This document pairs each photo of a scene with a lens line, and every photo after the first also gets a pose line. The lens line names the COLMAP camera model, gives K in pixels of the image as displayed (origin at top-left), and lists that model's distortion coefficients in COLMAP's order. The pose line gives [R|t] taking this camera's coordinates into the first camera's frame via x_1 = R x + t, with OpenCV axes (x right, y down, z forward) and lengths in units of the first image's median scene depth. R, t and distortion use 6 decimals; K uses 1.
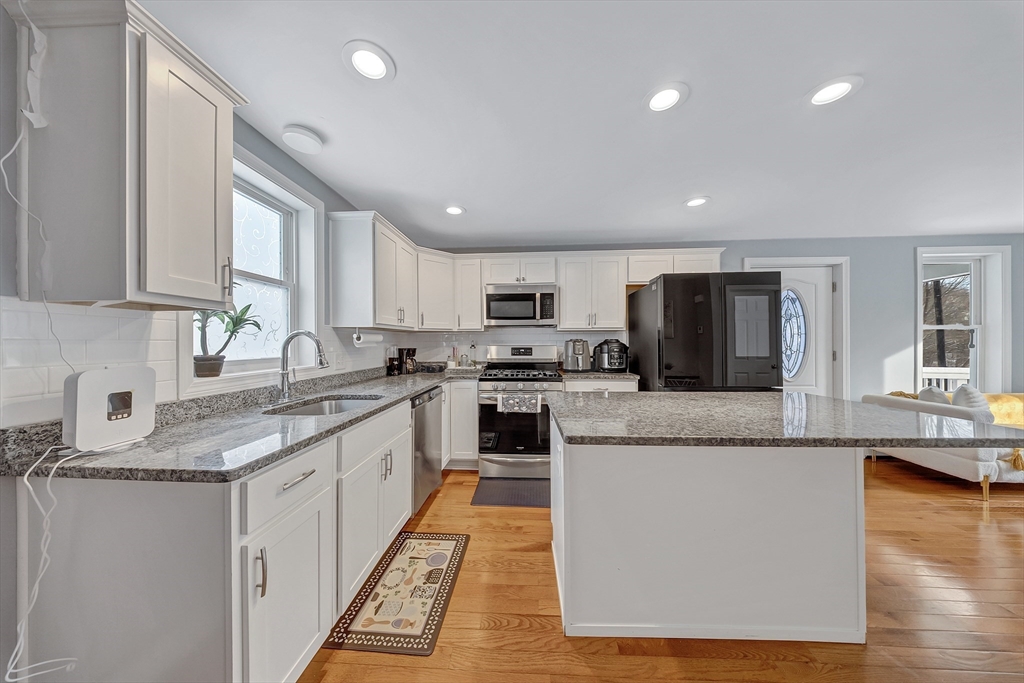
lens RADIAL K [[301.7, 0, 516.4], [0, 301.7, 343.1], [0, 0, 1]] dist [0.007626, -0.000071]
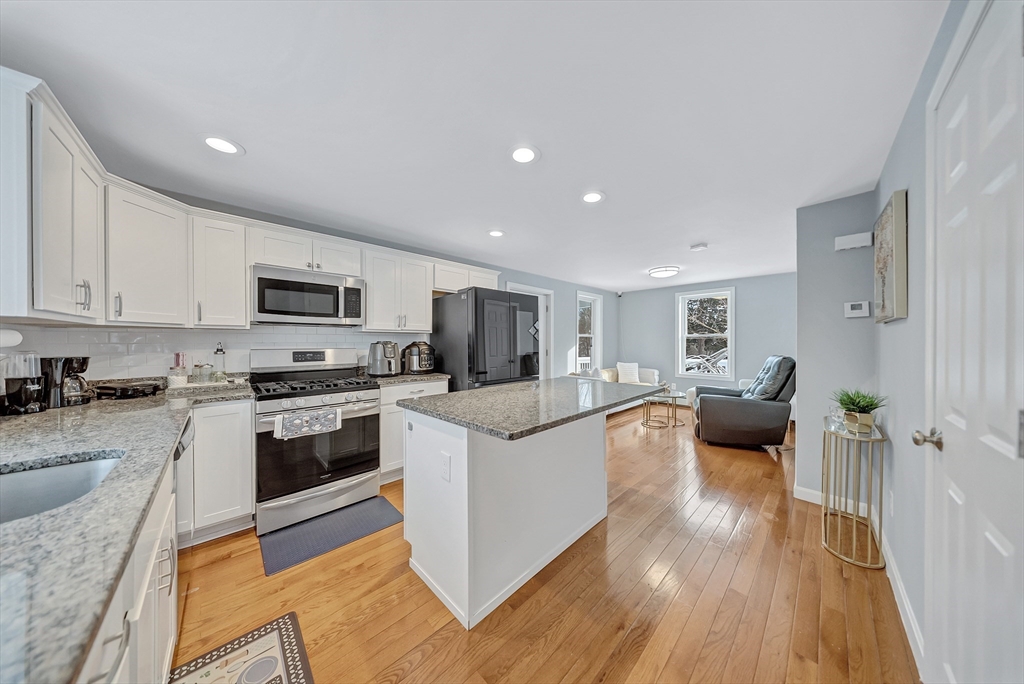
lens RADIAL K [[298.7, 0, 512.0], [0, 298.7, 342.0], [0, 0, 1]] dist [-0.000013, -0.000068]
pose [[0.692789, 0.002205, 0.721137, -0.200390], [0.000894, 0.999992, -0.003917, -0.007387], [-0.721139, 0.003359, 0.692782, 0.077638]]
